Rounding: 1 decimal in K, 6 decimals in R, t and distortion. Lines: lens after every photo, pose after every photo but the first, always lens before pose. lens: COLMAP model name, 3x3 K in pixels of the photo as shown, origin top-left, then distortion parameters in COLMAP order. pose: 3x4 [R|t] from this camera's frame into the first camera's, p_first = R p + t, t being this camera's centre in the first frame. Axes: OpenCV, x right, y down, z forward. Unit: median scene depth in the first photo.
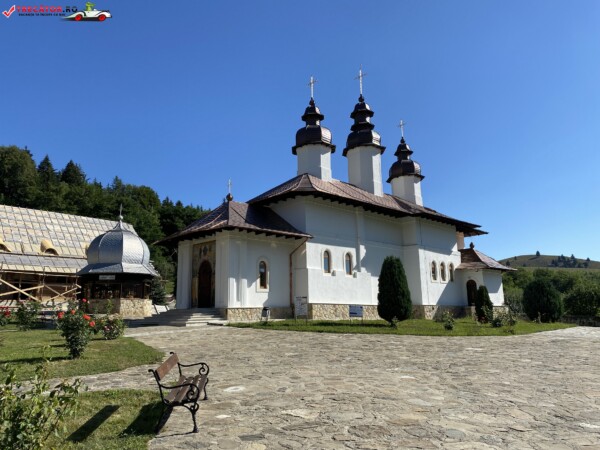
lens RADIAL K [[452.7, 0, 292.8], [0, 452.7, 228.6], [0, 0, 1]] dist [0.068728, -0.111762]
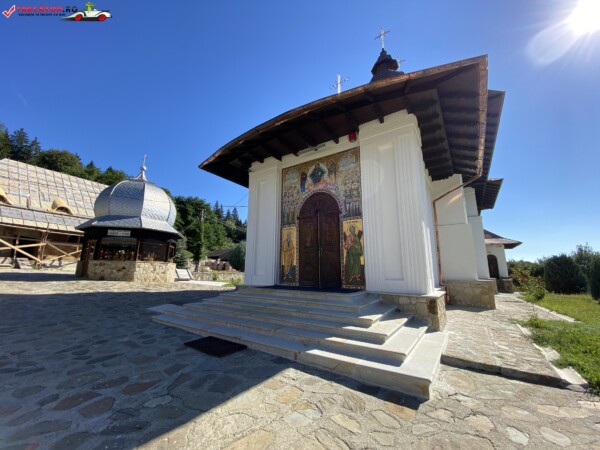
lens RADIAL K [[240.6, 0, 297.8], [0, 240.6, 224.8], [0, 0, 1]] dist [0.034008, -0.027113]
pose [[0.977496, 0.063722, 0.201101, -0.192973], [-0.061592, 0.997959, -0.016840, 0.080831], [-0.201763, 0.004075, 0.979426, 0.532213]]
